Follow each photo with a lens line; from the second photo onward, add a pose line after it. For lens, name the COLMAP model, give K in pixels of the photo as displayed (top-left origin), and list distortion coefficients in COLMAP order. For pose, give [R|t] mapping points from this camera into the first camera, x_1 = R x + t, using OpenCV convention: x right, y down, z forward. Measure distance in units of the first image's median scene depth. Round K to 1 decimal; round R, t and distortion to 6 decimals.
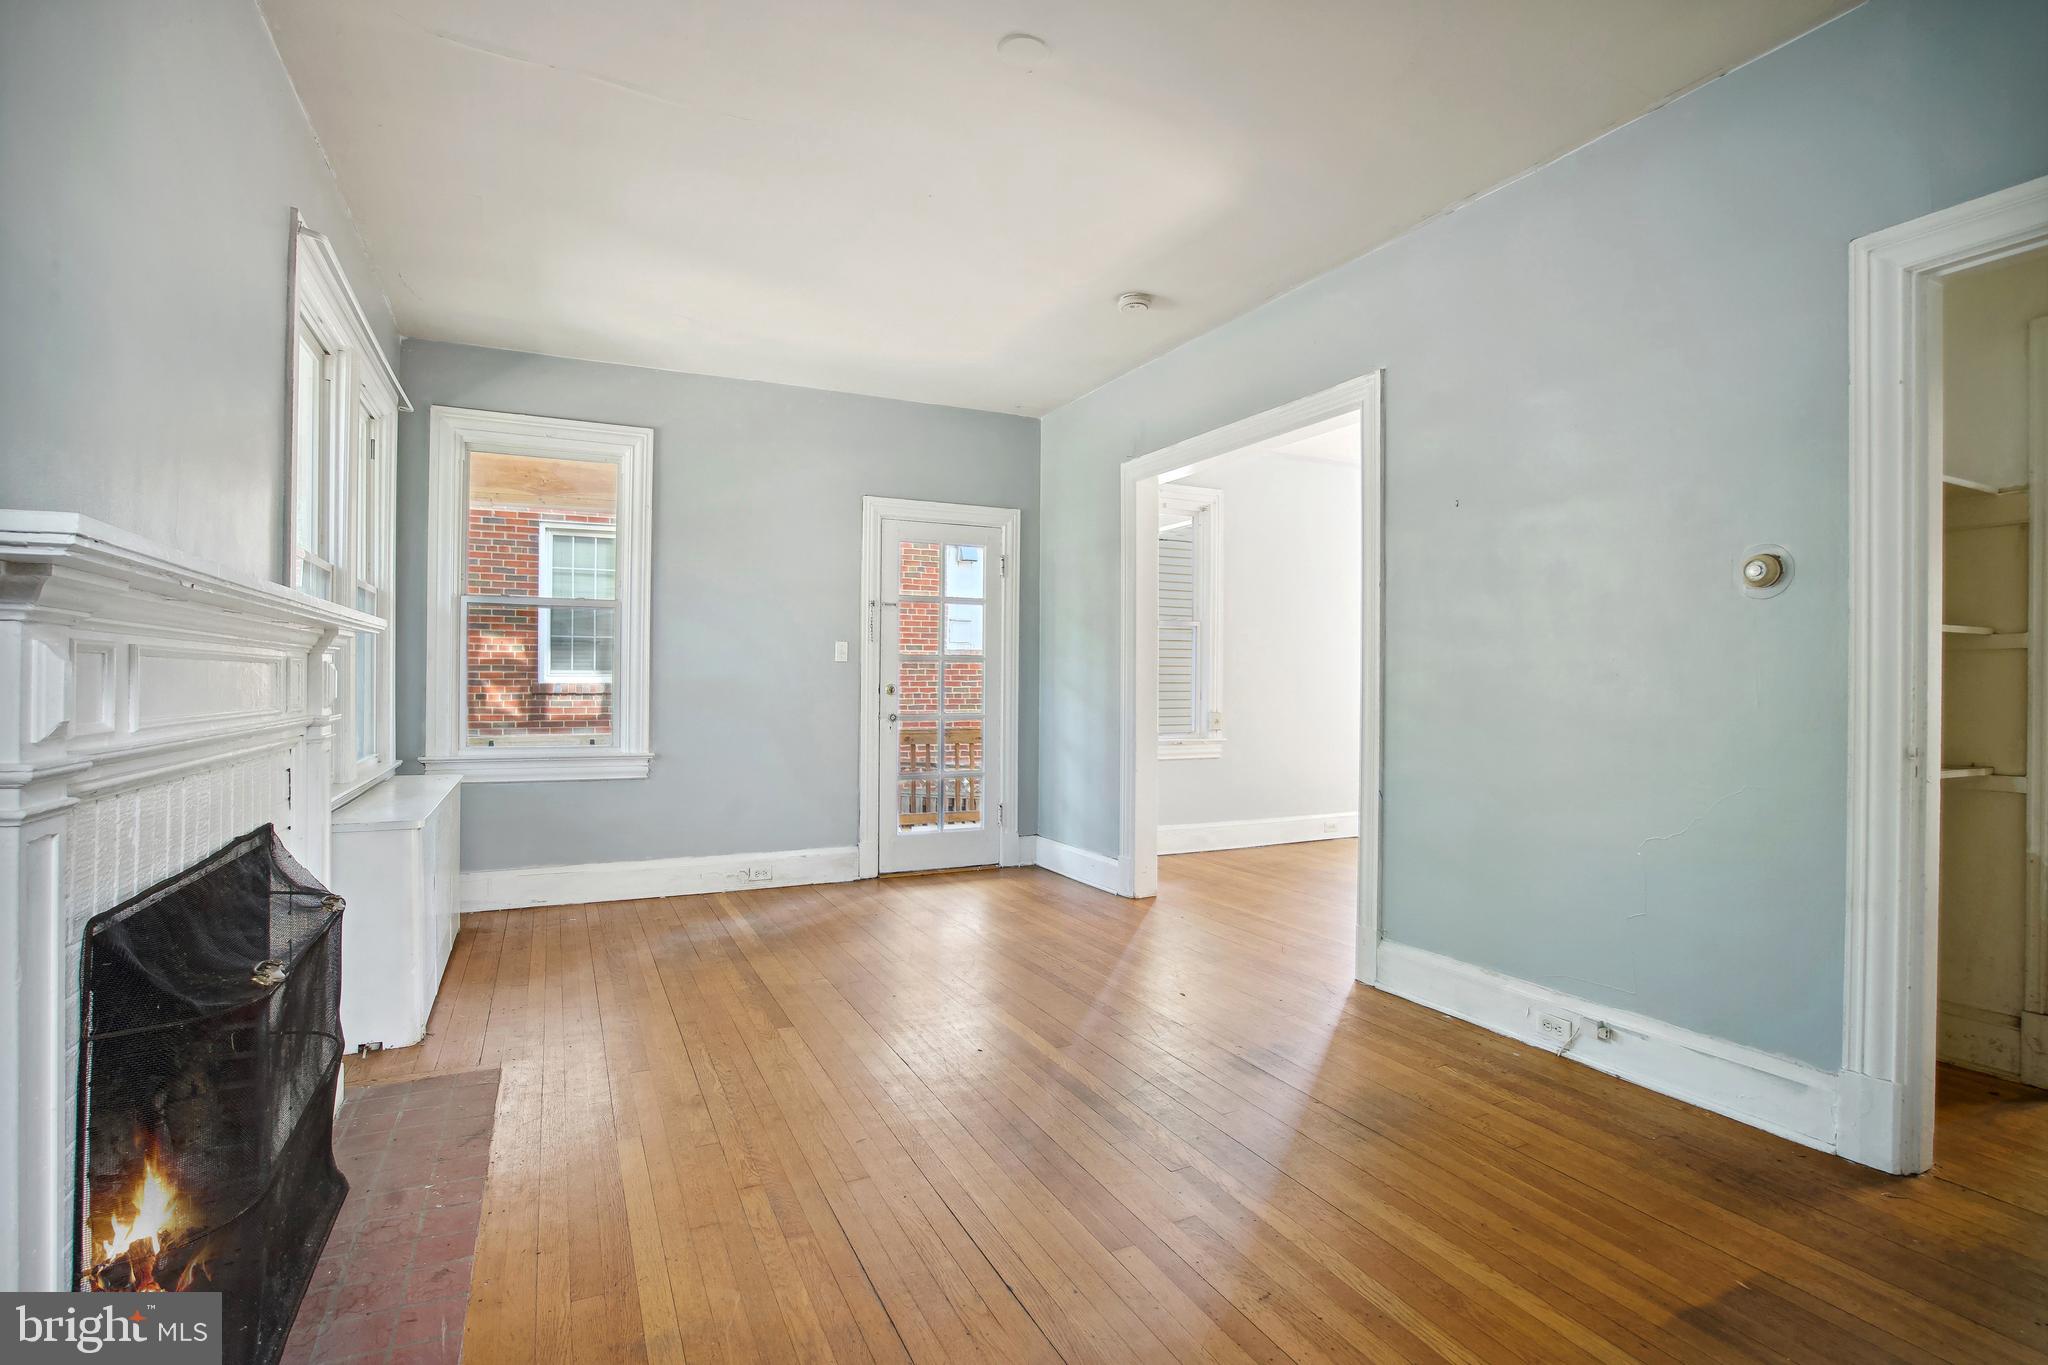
lens RADIAL K [[967.9, 0, 1058.3], [0, 967.9, 681.3], [0, 0, 1]] dist [-0.024017, 0.012169]
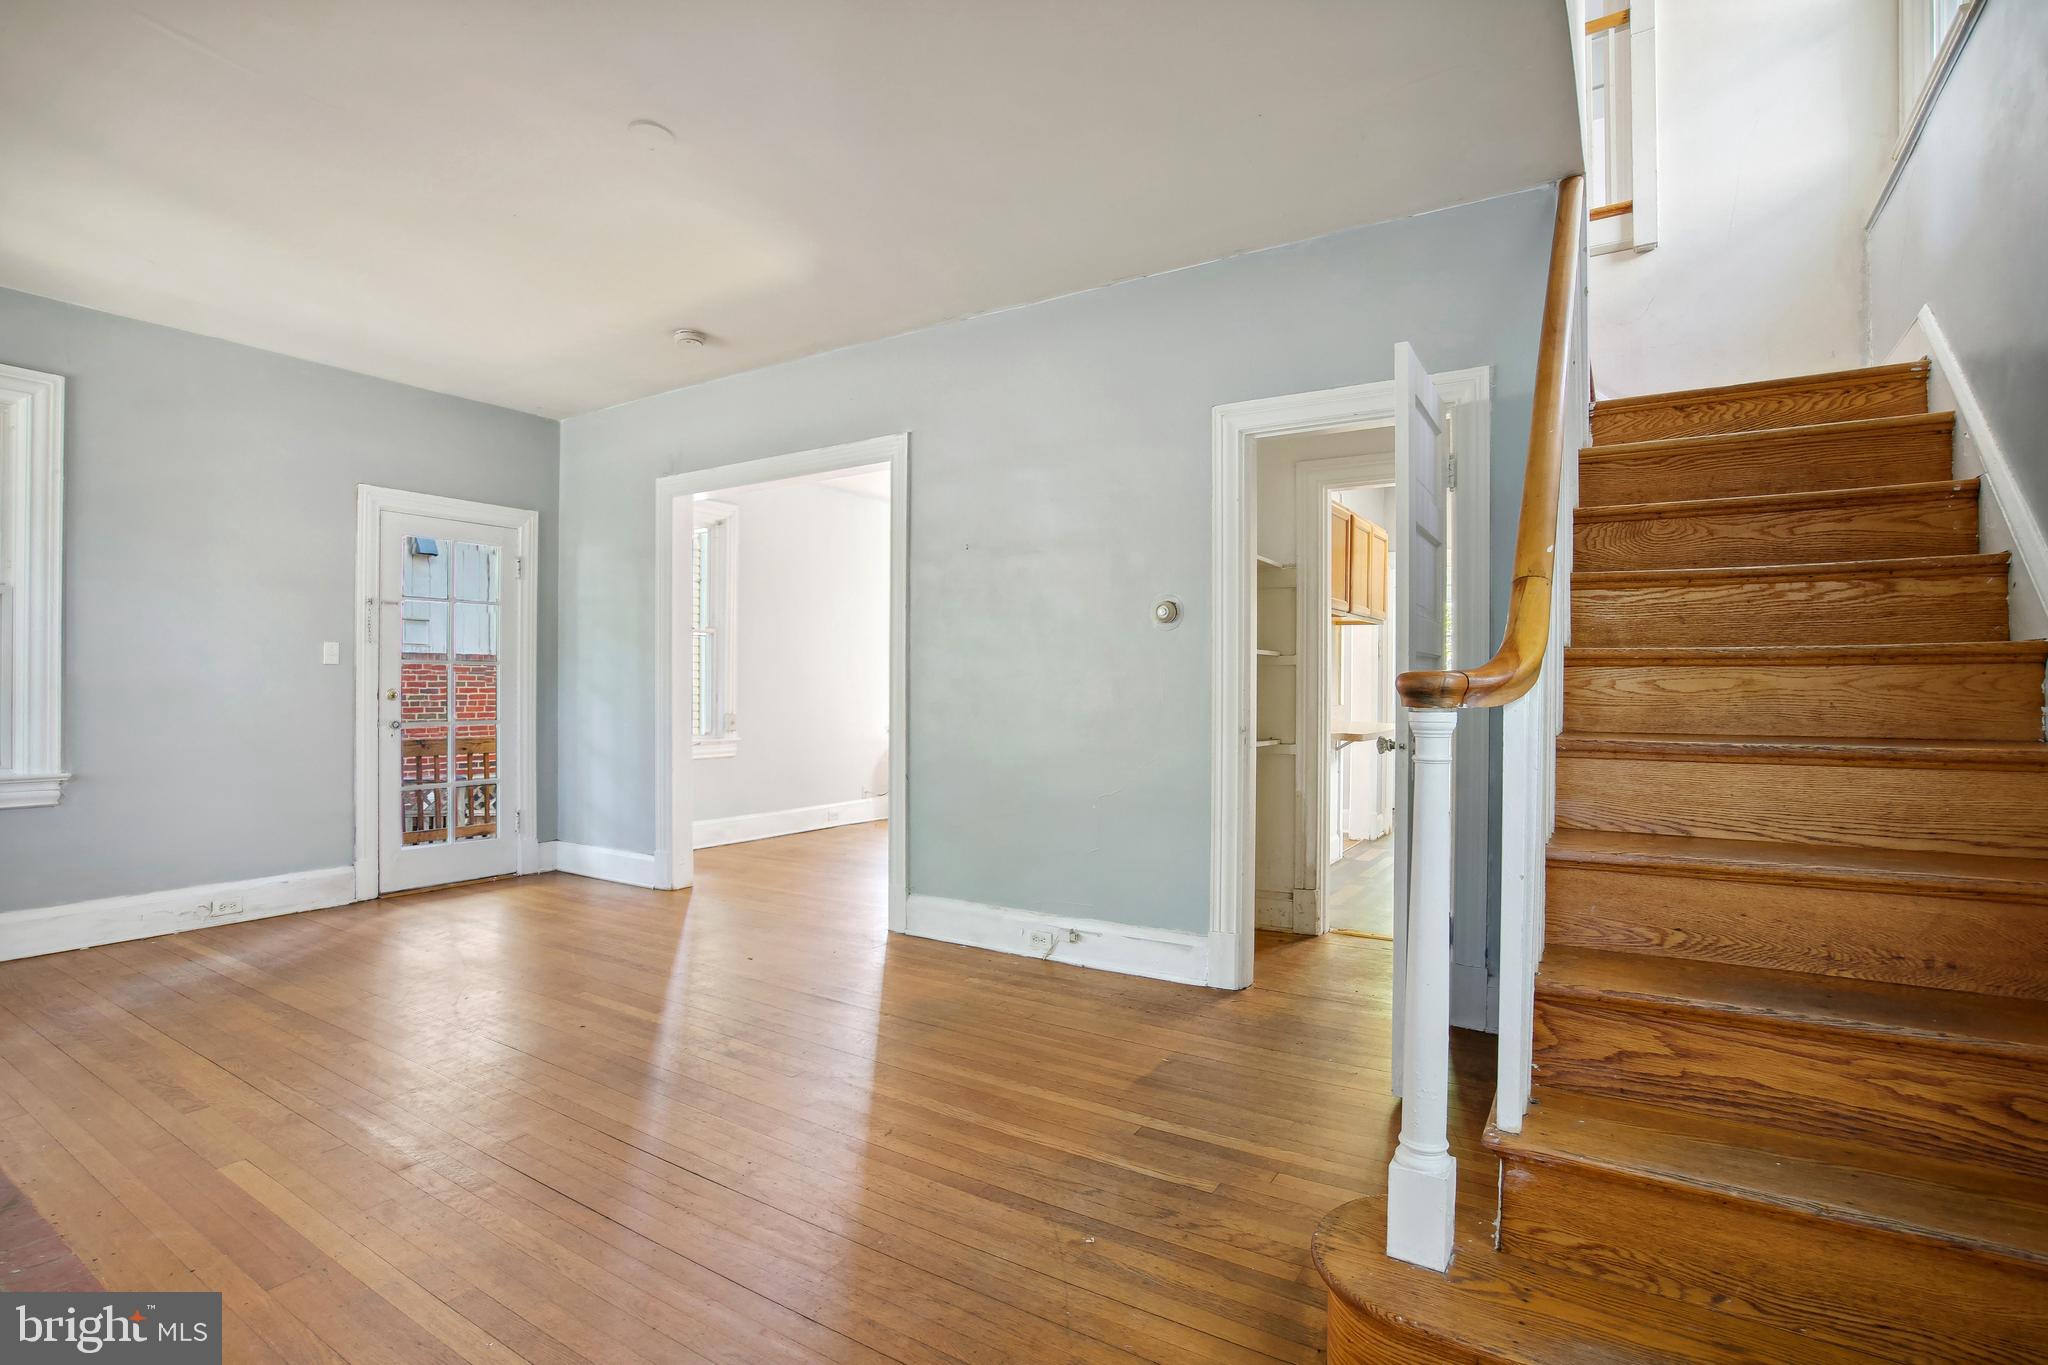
lens RADIAL K [[967.9, 0, 1017.9], [0, 967.9, 682.6], [0, 0, 1]] dist [-0.024017, 0.012169]
pose [[0.873637, -0.002217, 0.486573, -0.131159], [0.002036, 0.999998, 0.000901, -0.003978], [-0.486574, 0.000203, 0.873639, -0.134885]]
